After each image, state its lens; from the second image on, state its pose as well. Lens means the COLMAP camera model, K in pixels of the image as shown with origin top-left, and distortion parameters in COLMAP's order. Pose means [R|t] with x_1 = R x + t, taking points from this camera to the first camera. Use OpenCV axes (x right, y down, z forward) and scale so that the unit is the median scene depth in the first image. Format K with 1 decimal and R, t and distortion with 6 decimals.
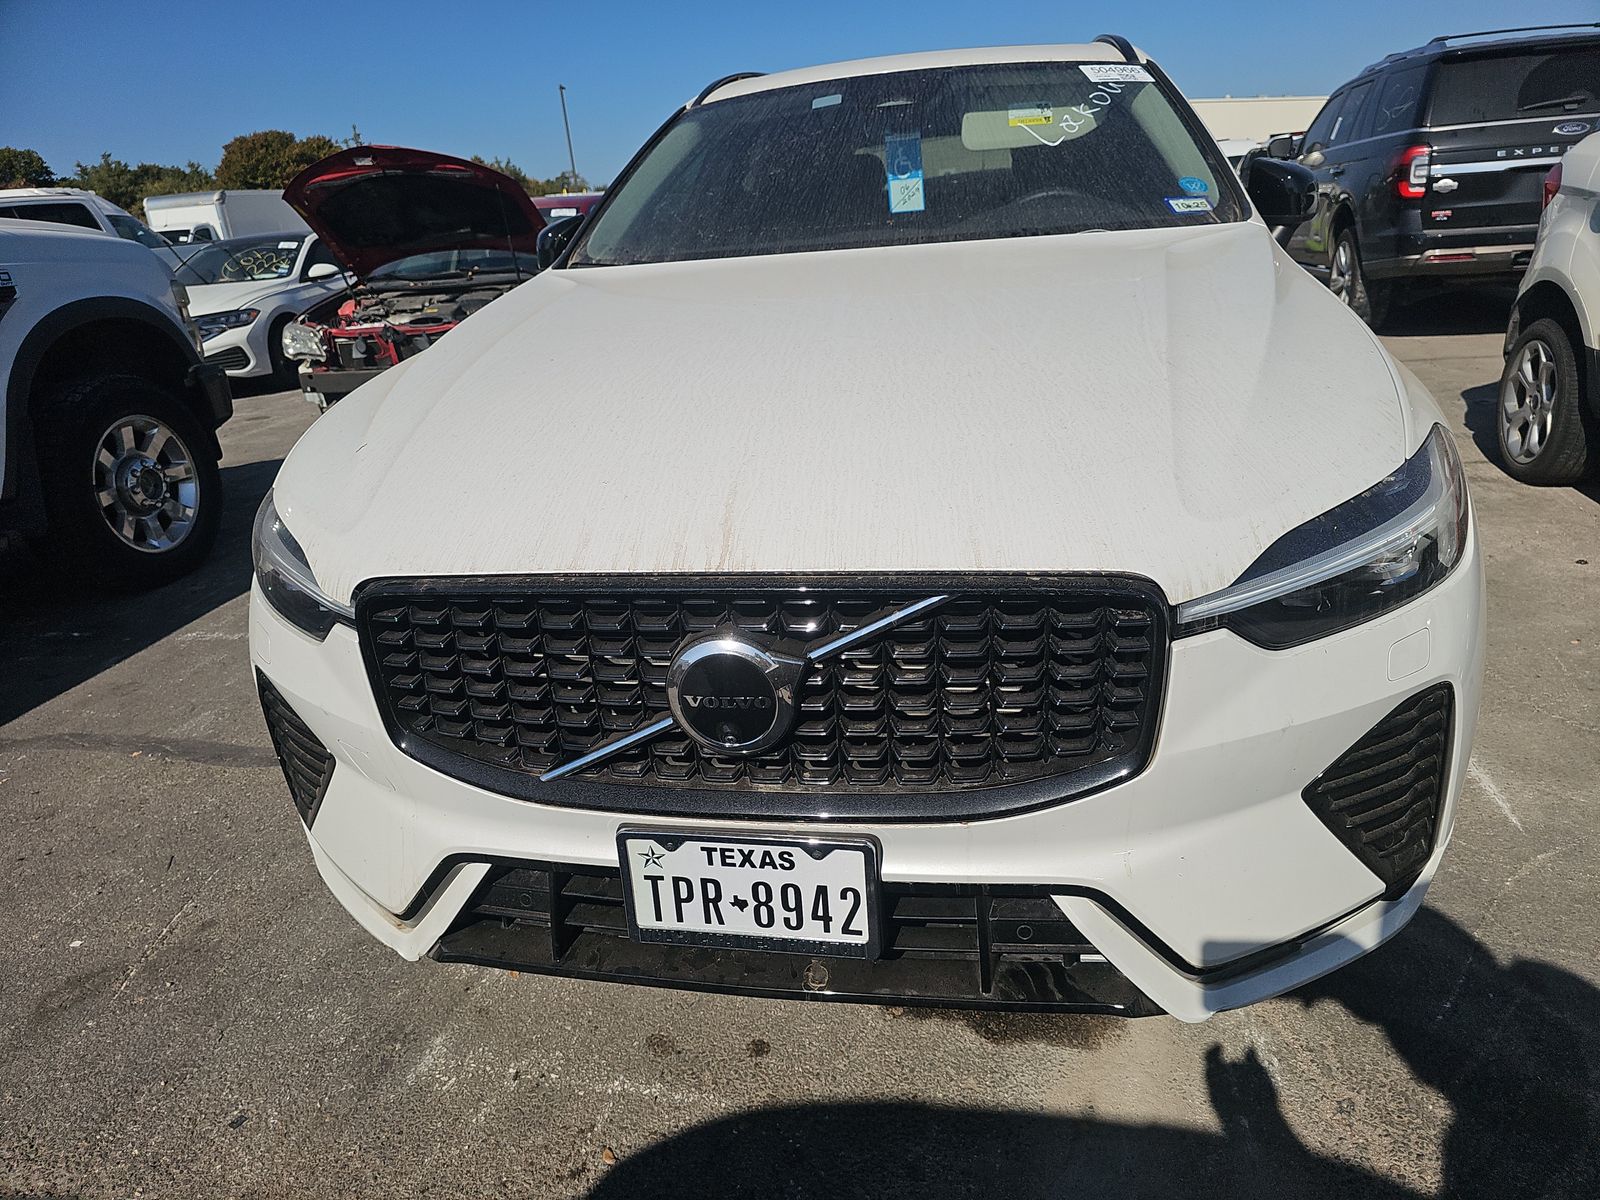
lens RADIAL K [[1077.6, 0, 803.1], [0, 1077.6, 574.2], [0, 0, 1]] dist [0.022188, -0.056507]
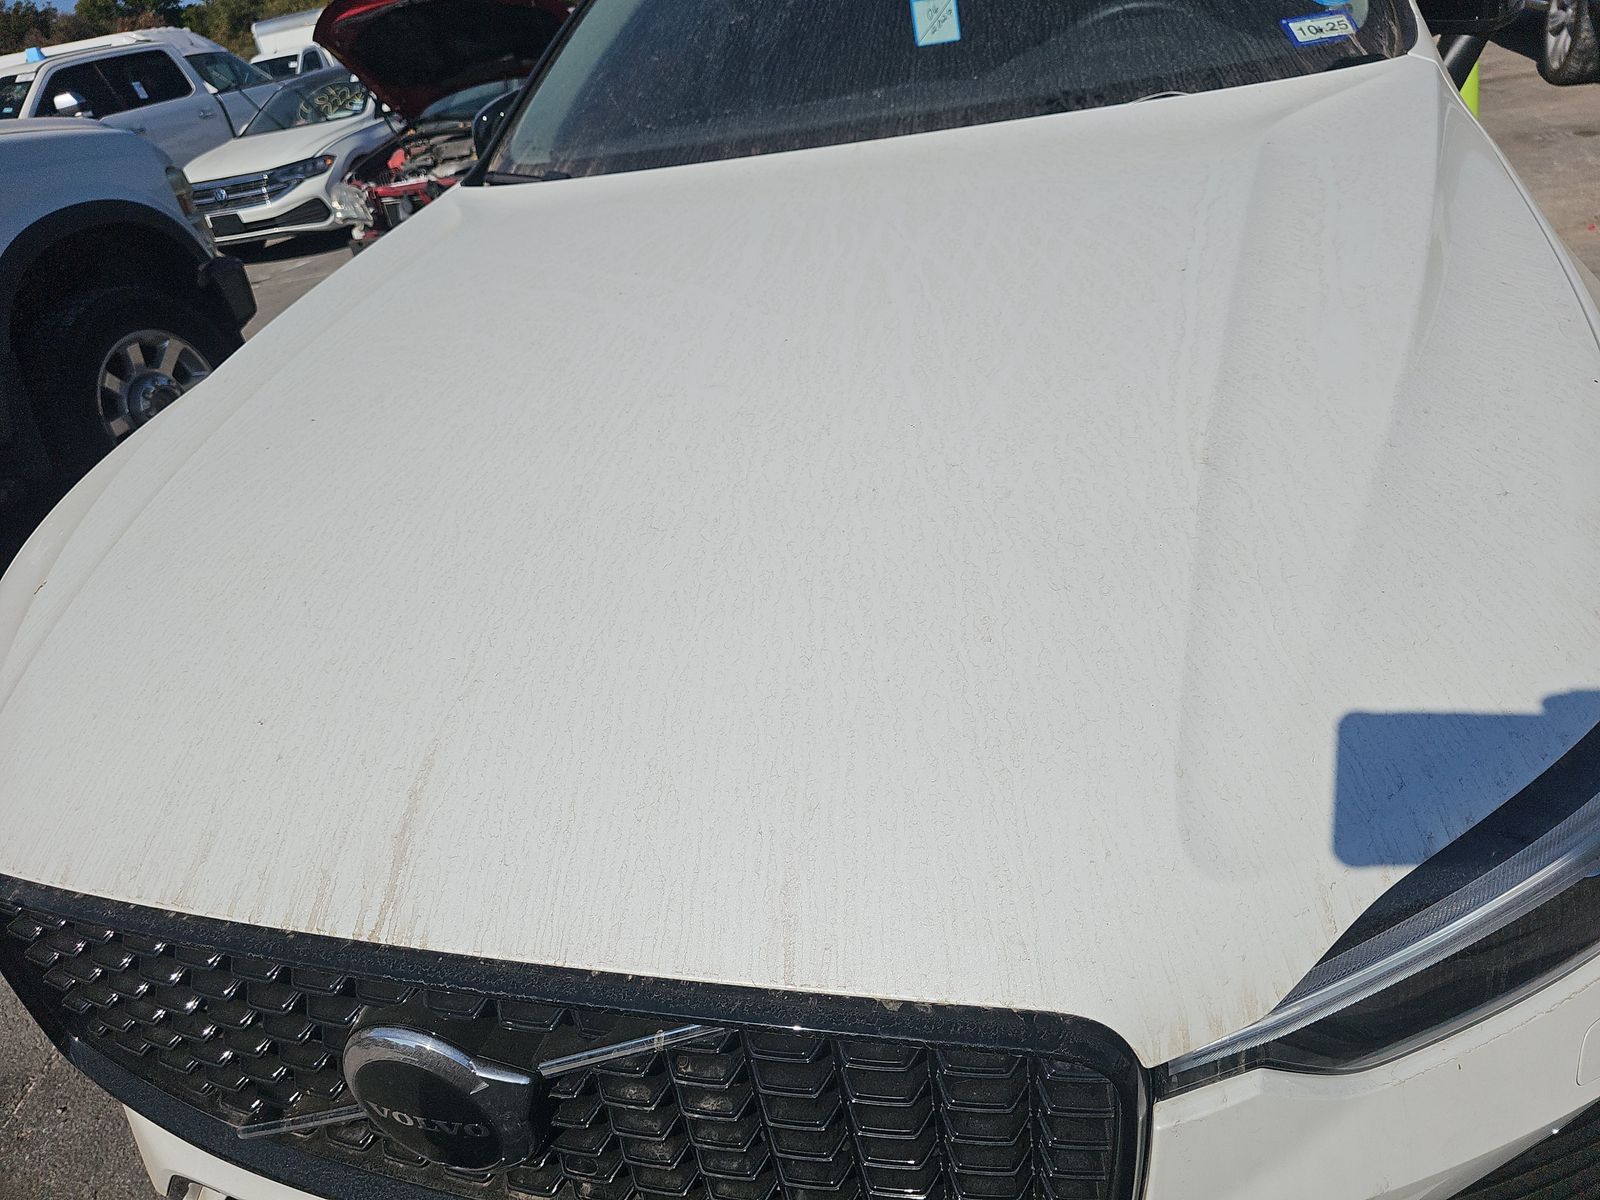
lens RADIAL K [[1068.8, 0, 802.1], [0, 1068.8, 554.1], [0, 0, 1]] dist [0.015575, -0.035369]
pose [[0.989191, -0.028200, -0.143895, 0.048526], [0.053569, 0.983001, 0.175609, -0.059724], [0.136497, -0.181419, 0.973887, 0.097051]]
